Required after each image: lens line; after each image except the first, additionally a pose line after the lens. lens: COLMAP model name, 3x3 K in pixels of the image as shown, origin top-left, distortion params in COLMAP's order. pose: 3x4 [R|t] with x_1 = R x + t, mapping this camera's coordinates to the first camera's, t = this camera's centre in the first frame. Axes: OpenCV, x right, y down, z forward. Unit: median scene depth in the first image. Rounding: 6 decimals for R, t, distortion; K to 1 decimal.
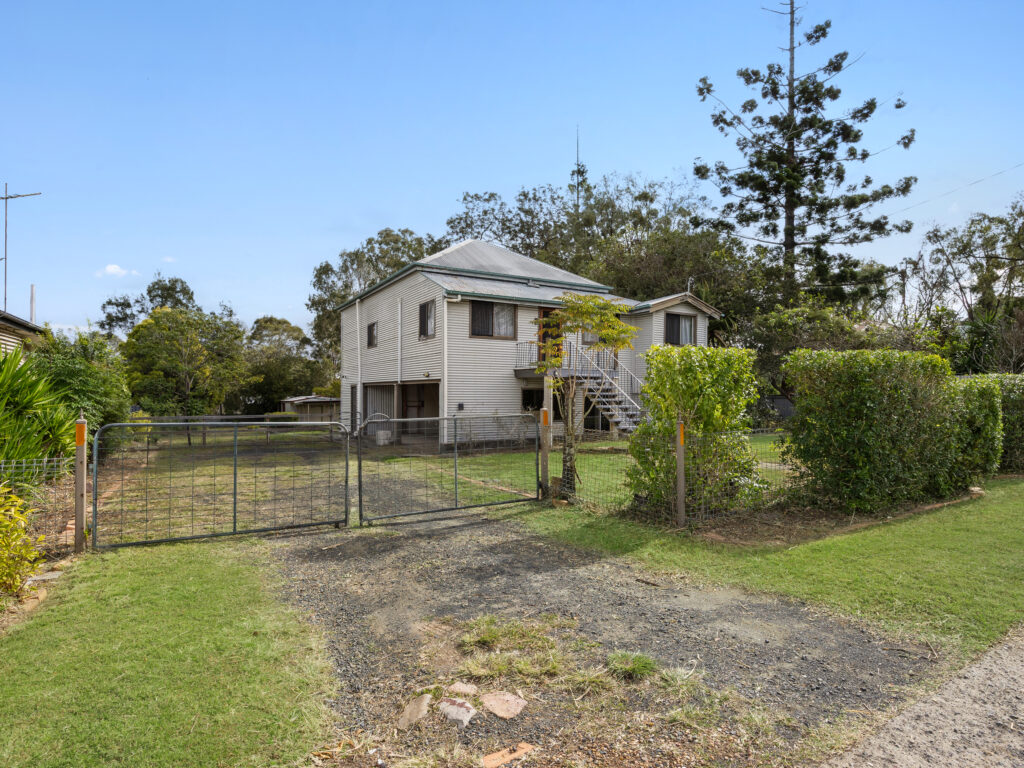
lens RADIAL K [[729.8, 0, 512.0], [0, 729.8, 384.0], [0, 0, 1]] dist [-0.093852, 0.001071]
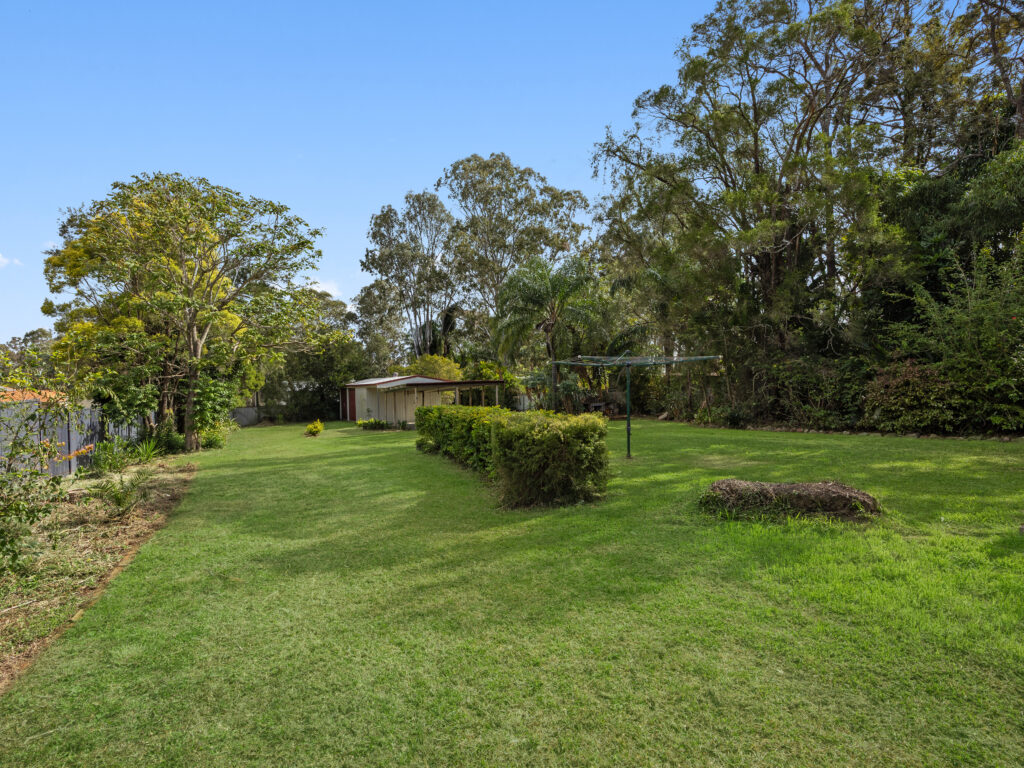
lens RADIAL K [[729.8, 0, 512.0], [0, 729.8, 384.0], [0, 0, 1]] dist [-0.093852, 0.001071]
pose [[0.999302, -0.007138, -0.036664, -0.235174], [0.007817, 0.999800, 0.018418, 0.018182], [0.036525, -0.018692, 0.999158, 0.551803]]
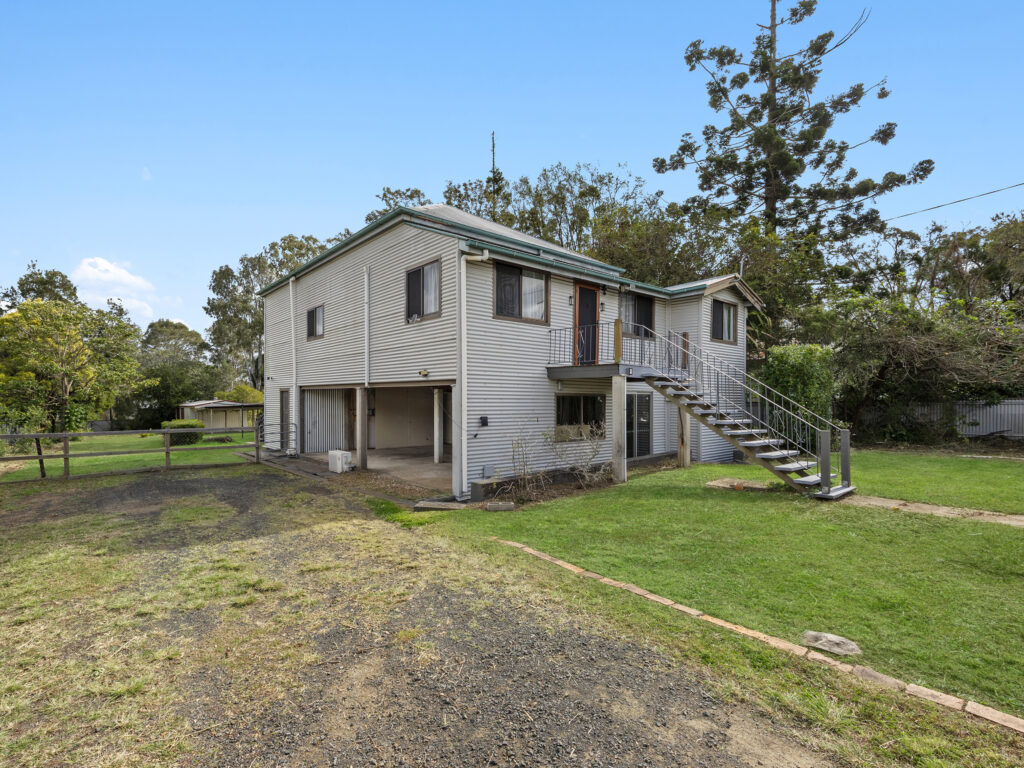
lens RADIAL K [[644.1, 0, 514.0], [0, 644.1, 404.0], [0, 0, 1]] dist [-0.033447, -0.001399]
pose [[0.984508, 0.001188, 0.175335, -0.049018], [-0.005114, 0.999746, 0.021938, 0.000848], [-0.175265, -0.022494, 0.984264, 0.141048]]
